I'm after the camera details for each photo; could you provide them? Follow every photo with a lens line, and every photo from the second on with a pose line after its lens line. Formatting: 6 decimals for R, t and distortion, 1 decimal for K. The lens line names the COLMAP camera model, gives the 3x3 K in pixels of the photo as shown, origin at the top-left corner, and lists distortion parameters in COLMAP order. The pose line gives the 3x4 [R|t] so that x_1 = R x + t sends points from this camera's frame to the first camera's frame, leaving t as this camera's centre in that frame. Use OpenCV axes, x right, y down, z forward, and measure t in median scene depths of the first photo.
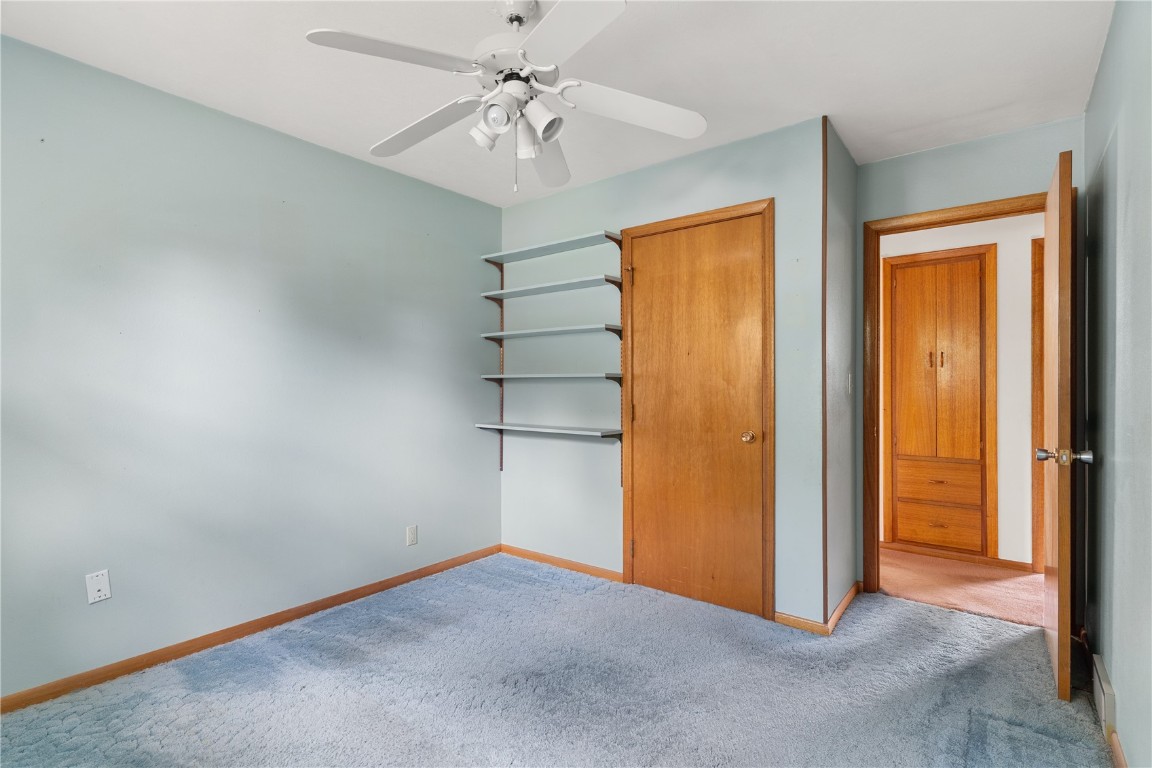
lens RADIAL K [[560.9, 0, 575.7], [0, 560.9, 383.1], [0, 0, 1]] dist [-0.000210, -0.001062]
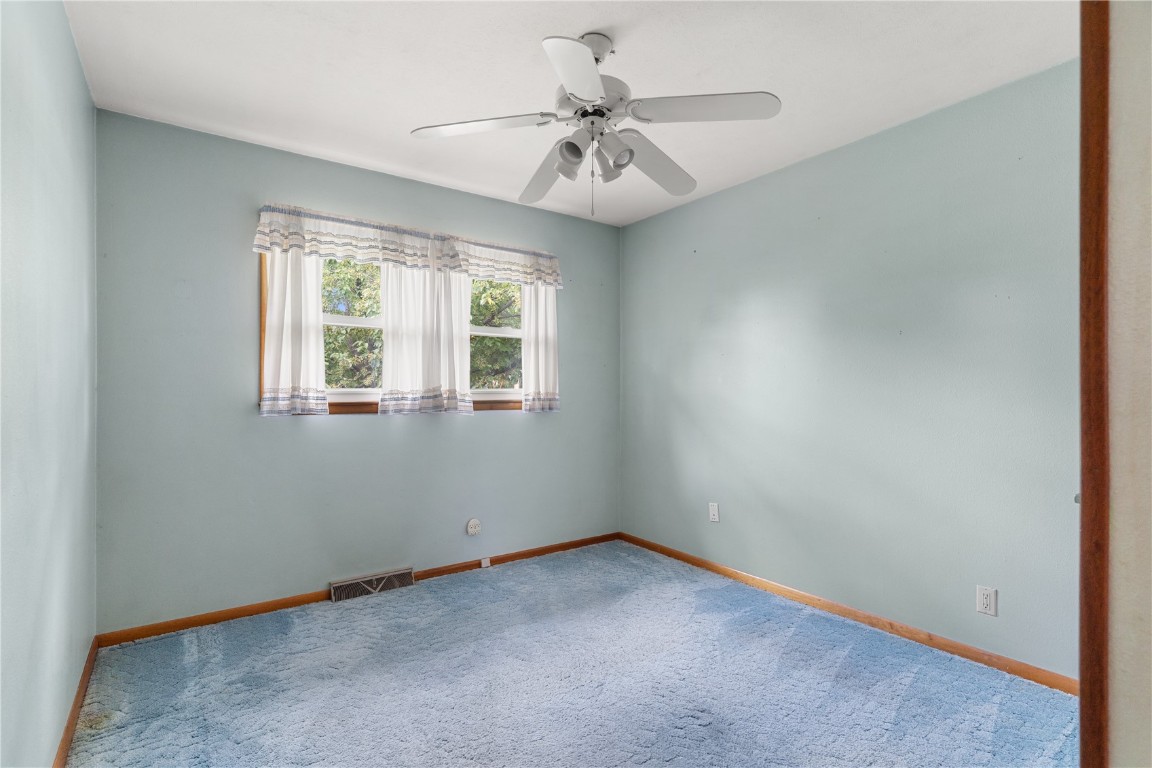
lens RADIAL K [[560.9, 0, 576.5], [0, 560.9, 385.4], [0, 0, 1]] dist [-0.000210, -0.001062]
pose [[-0.271274, -0.002002, -0.962500, 0.809642], [-0.003583, 0.999993, -0.001071, 0.000710], [0.962495, 0.003158, -0.271279, 1.048274]]
